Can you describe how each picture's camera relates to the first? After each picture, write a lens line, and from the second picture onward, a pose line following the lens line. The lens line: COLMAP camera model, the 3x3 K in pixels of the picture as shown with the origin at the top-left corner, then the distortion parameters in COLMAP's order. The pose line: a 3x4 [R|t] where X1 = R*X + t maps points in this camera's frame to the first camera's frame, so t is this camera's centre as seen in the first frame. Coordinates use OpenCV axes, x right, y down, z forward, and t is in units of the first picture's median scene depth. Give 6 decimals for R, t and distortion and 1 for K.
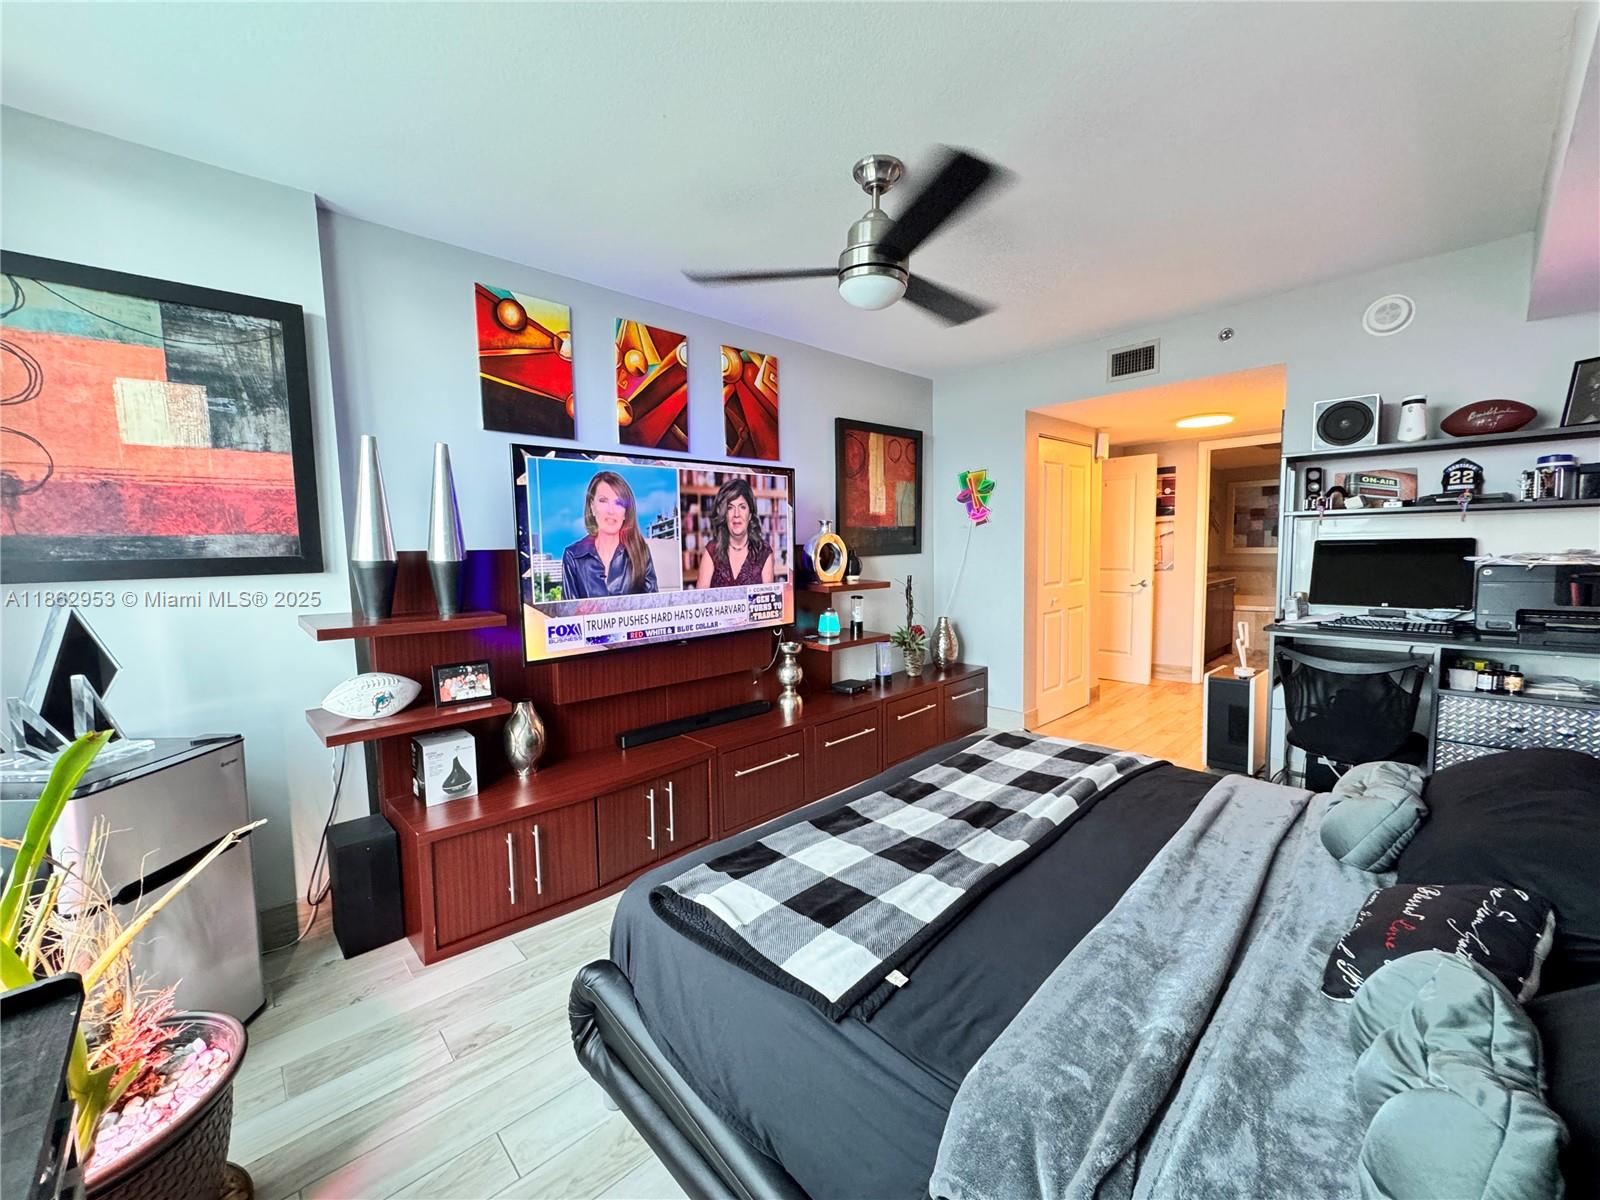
lens RADIAL K [[640.2, 0, 802.7], [0, 640.2, 594.4], [0, 0, 1]] dist [-0.003588, -0.000239]
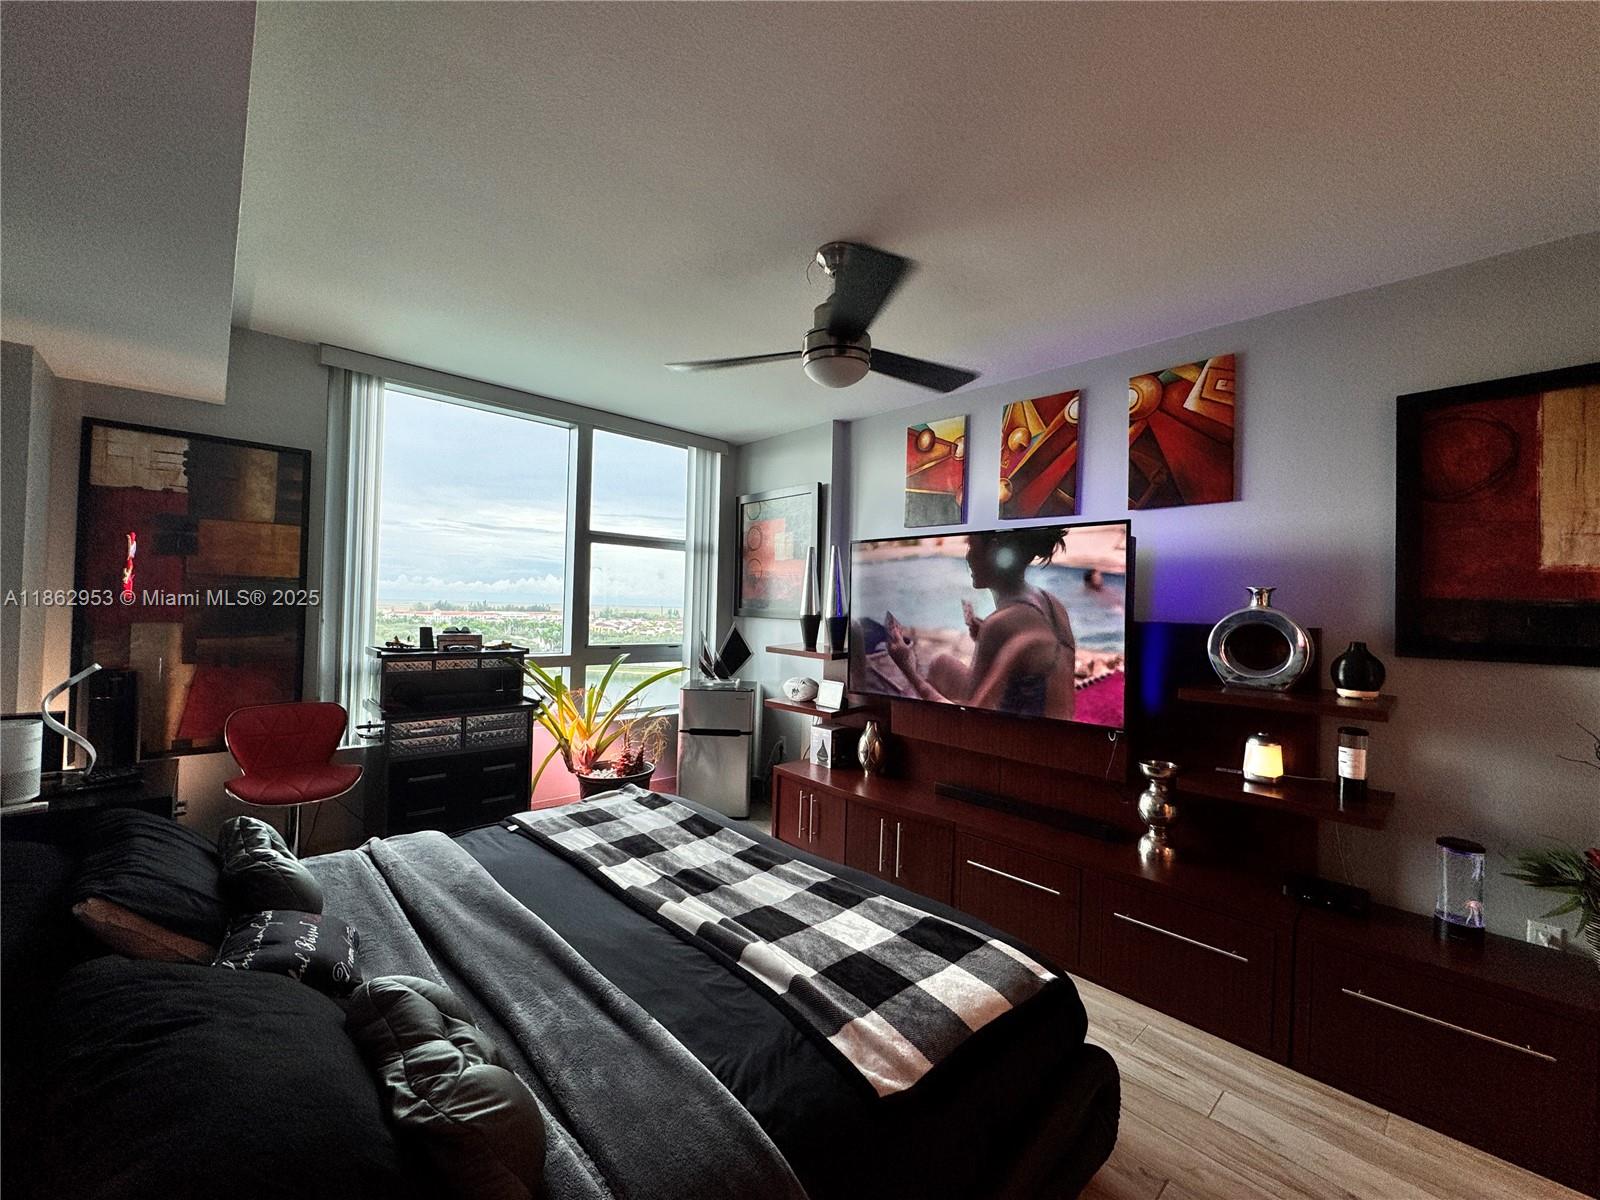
lens RADIAL K [[640.2, 0, 802.3], [0, 640.2, 599.6], [0, 0, 1]] dist [-0.003588, -0.000239]
pose [[-0.012288, 0.010896, -0.999865, 0.903122], [-0.104787, 0.994421, 0.012124, -0.091526], [0.994419, 0.104922, -0.011077, 0.791158]]
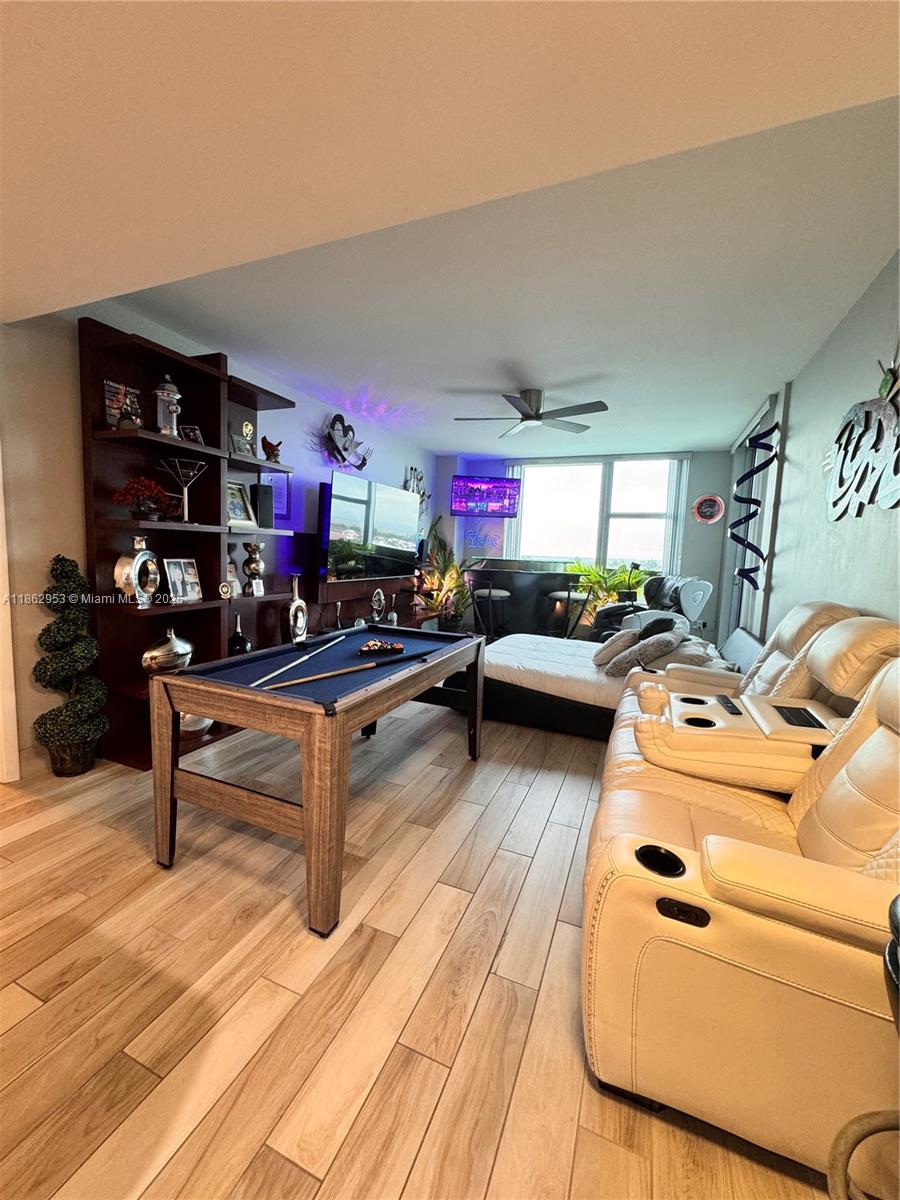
lens RADIAL K [[480.2, 0, 445.3], [0, 480.2, 599.7], [0, 0, 1]] dist [-0.003588, -0.000239]
pose [[-0.919015, 0.029467, -0.393120, 1.049267], [-0.045296, 0.982705, 0.179551, -0.149928], [0.391612, 0.182817, -0.901786, 2.150990]]
